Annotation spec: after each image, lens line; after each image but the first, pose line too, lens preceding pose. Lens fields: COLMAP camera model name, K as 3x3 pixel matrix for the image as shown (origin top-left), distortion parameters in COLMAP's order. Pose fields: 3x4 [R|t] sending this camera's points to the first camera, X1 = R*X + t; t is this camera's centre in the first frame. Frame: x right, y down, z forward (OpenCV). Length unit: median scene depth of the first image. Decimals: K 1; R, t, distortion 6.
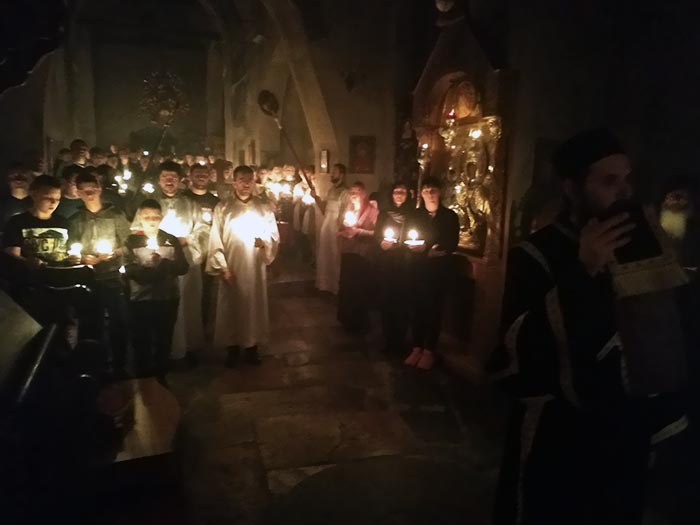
lens RADIAL K [[524.5, 0, 350.0], [0, 524.5, 262.5], [0, 0, 1]] dist [-0.008499, -0.007951]
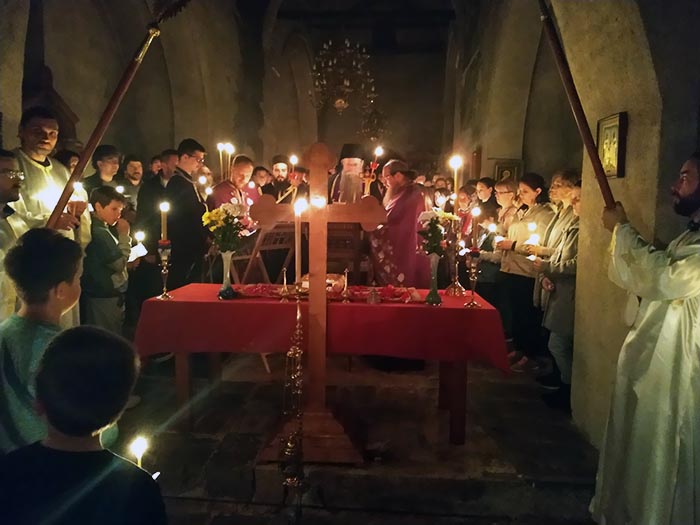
lens RADIAL K [[524.5, 0, 350.0], [0, 524.5, 262.5], [0, 0, 1]] dist [-0.008499, -0.007951]
pose [[0.882698, 0.058743, -0.466255, -0.032777], [-0.088474, 0.995188, -0.042112, -0.080301], [0.461538, 0.078424, 0.883647, 0.575785]]
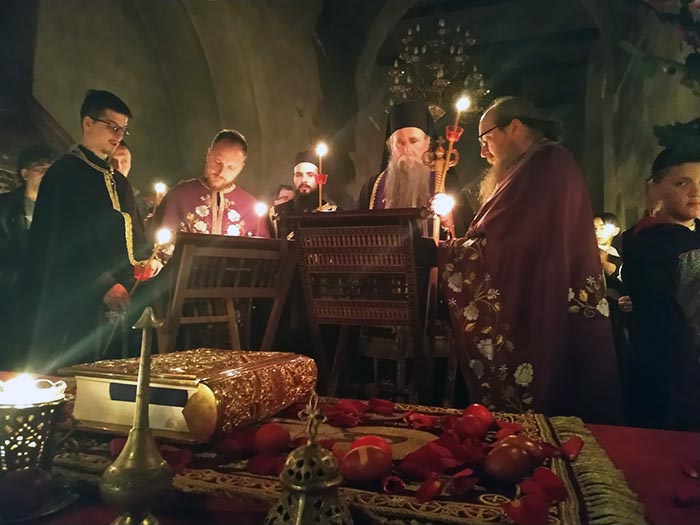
lens RADIAL K [[524.5, 0, 350.0], [0, 524.5, 262.5], [0, 0, 1]] dist [-0.008499, -0.007951]
pose [[0.745531, -0.028421, -0.665865, -0.140503], [-0.126999, 0.974726, -0.183797, -0.088024], [0.654259, 0.221591, 0.723078, 0.846971]]
